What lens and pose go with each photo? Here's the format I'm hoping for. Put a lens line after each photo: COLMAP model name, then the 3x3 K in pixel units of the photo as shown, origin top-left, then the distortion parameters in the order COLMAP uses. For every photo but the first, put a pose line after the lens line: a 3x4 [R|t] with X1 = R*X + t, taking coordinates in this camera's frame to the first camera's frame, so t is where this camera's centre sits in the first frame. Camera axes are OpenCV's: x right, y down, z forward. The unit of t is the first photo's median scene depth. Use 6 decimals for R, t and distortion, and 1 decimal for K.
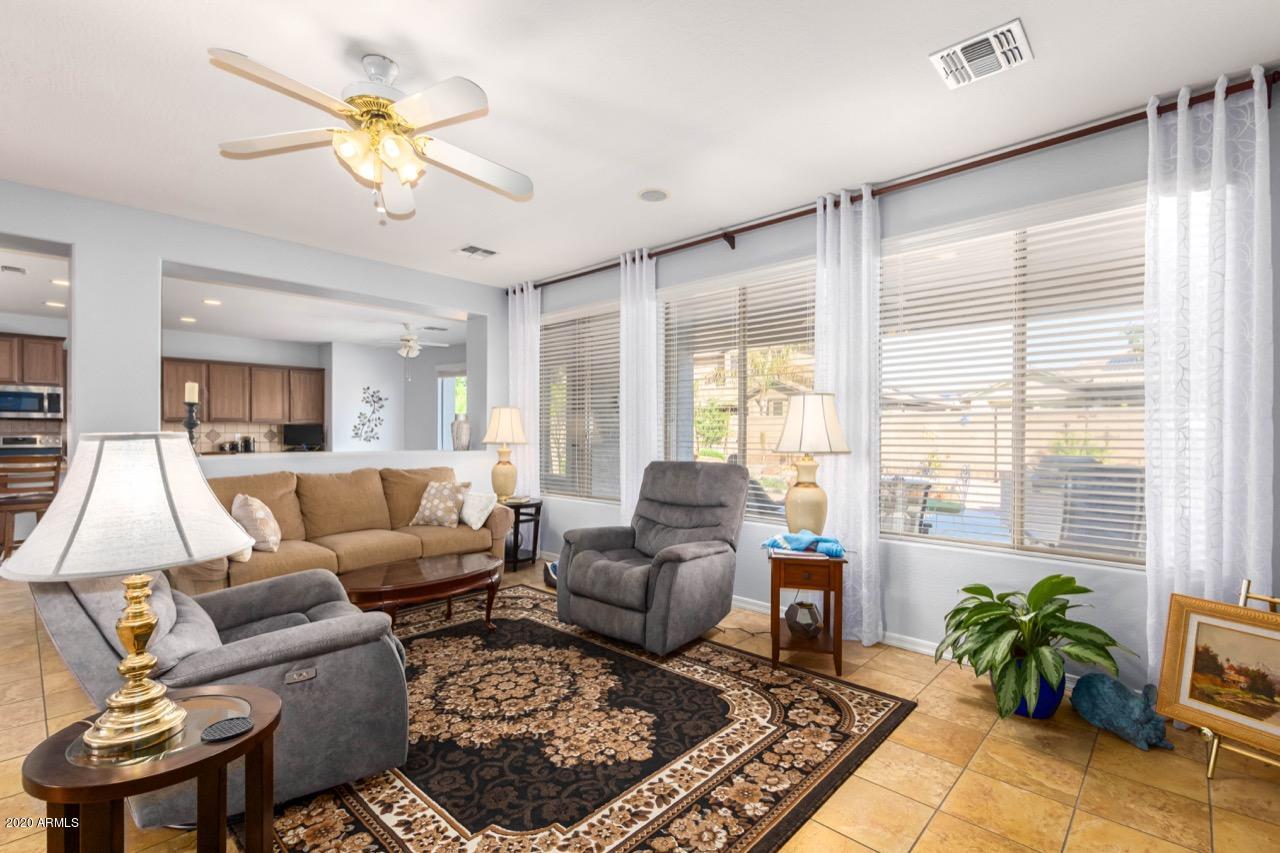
lens RADIAL K [[581.5, 0, 639.2], [0, 581.5, 436.0], [0, 0, 1]] dist [0.010838, 0.000015]
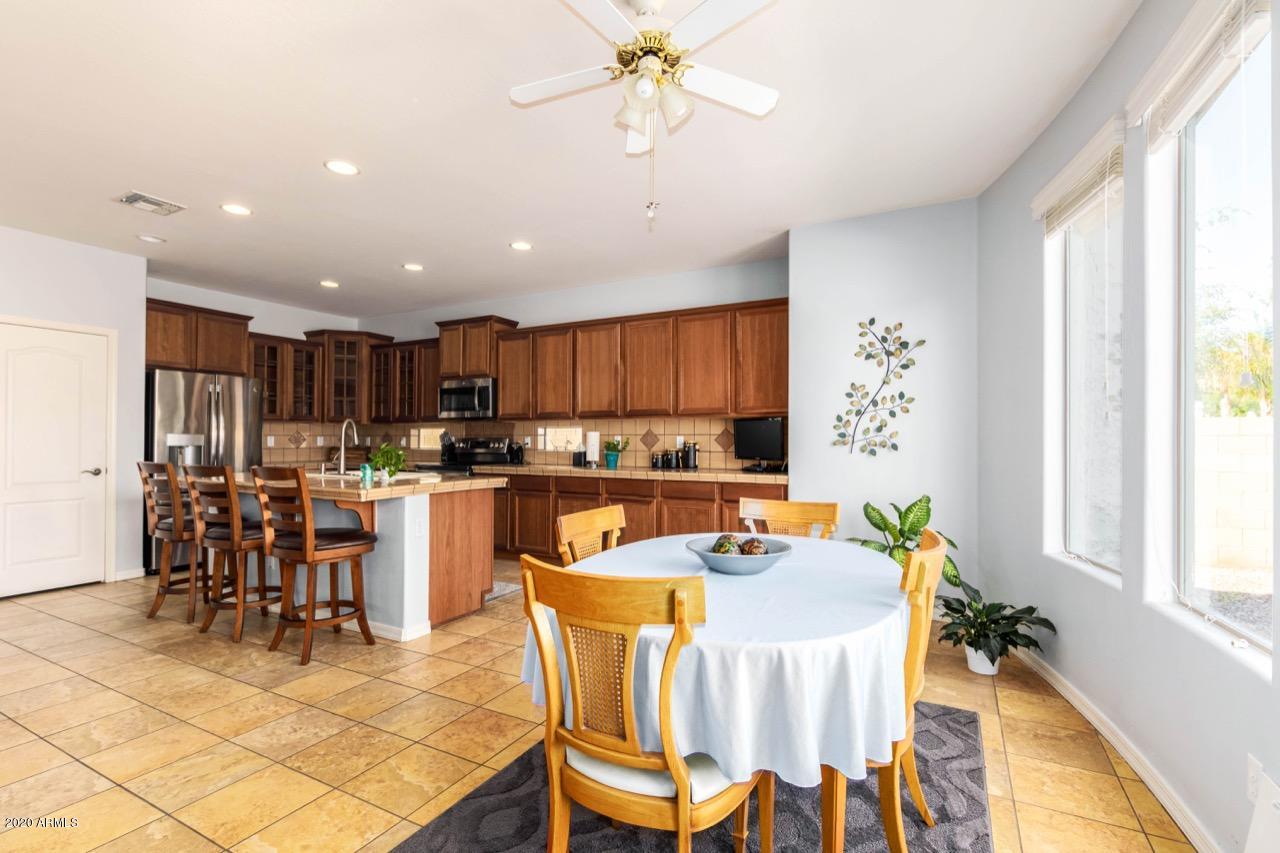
lens RADIAL K [[581.5, 0, 639.2], [0, 581.5, 436.0], [0, 0, 1]] dist [0.010838, 0.000015]
pose [[0.255425, -0.005921, -0.966811, -0.130056], [-0.007640, 0.999938, -0.008142, 0.000577], [0.966799, 0.009466, 0.255364, 0.793524]]
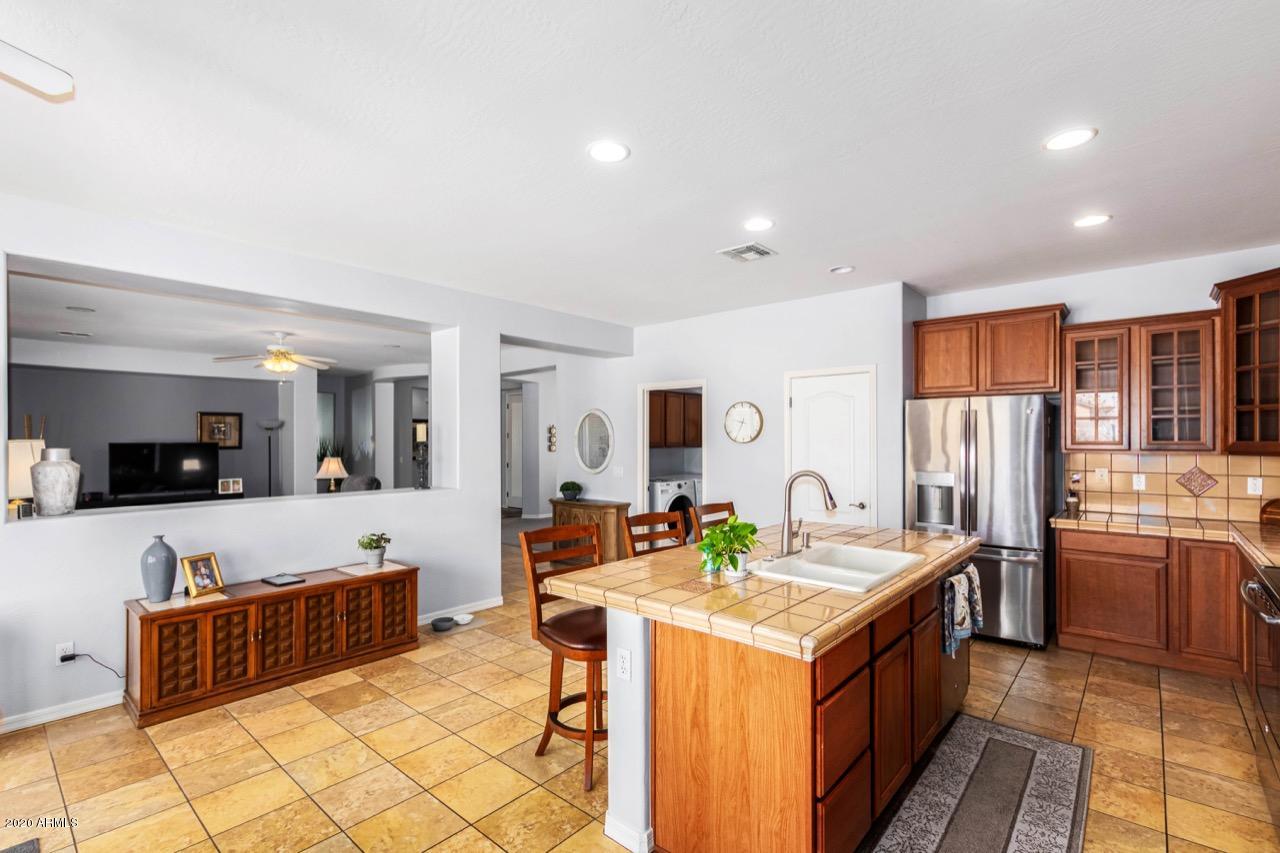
lens RADIAL K [[581.5, 0, 639.2], [0, 581.5, 436.0], [0, 0, 1]] dist [0.010838, 0.000015]
pose [[-0.999173, 0.001898, -0.040627, -0.518590], [0.001766, 0.999993, 0.003268, -0.033101], [0.040633, 0.003194, -0.999169, 0.979466]]
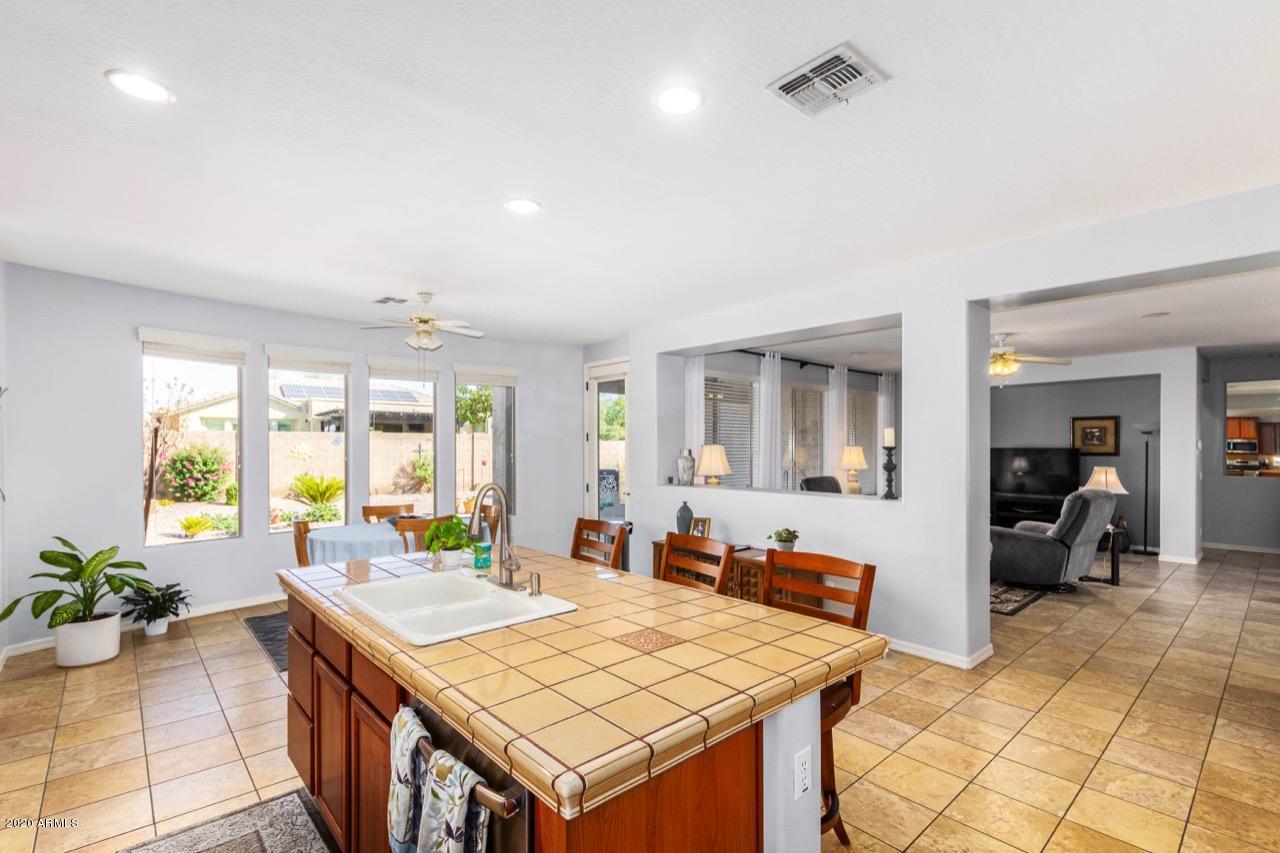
lens RADIAL K [[581.5, 0, 639.2], [0, 581.5, 436.0], [0, 0, 1]] dist [0.010838, 0.000015]
pose [[0.088361, 0.016808, 0.995947, -0.836370], [0.006104, 0.999830, -0.017415, -0.028092], [-0.996070, 0.007618, 0.088243, 0.615234]]
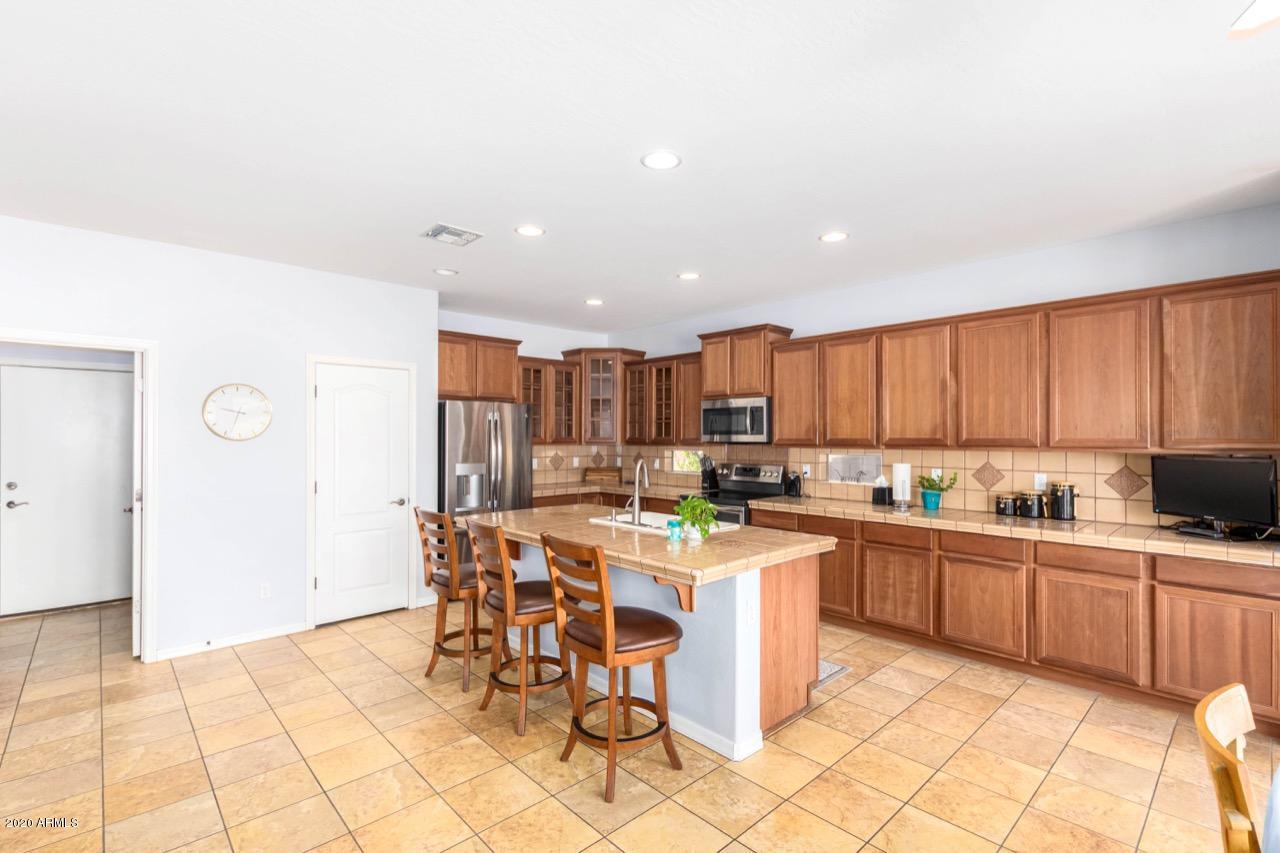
lens RADIAL K [[579.3, 0, 641.2], [0, 579.3, 434.5], [0, 0, 1]] dist [0.002978, 0.000286]
pose [[-0.064805, -0.003058, -0.997893, -0.235715], [-0.007221, 0.999971, -0.002596, -0.029132], [0.997872, 0.007038, -0.064825, 0.717778]]
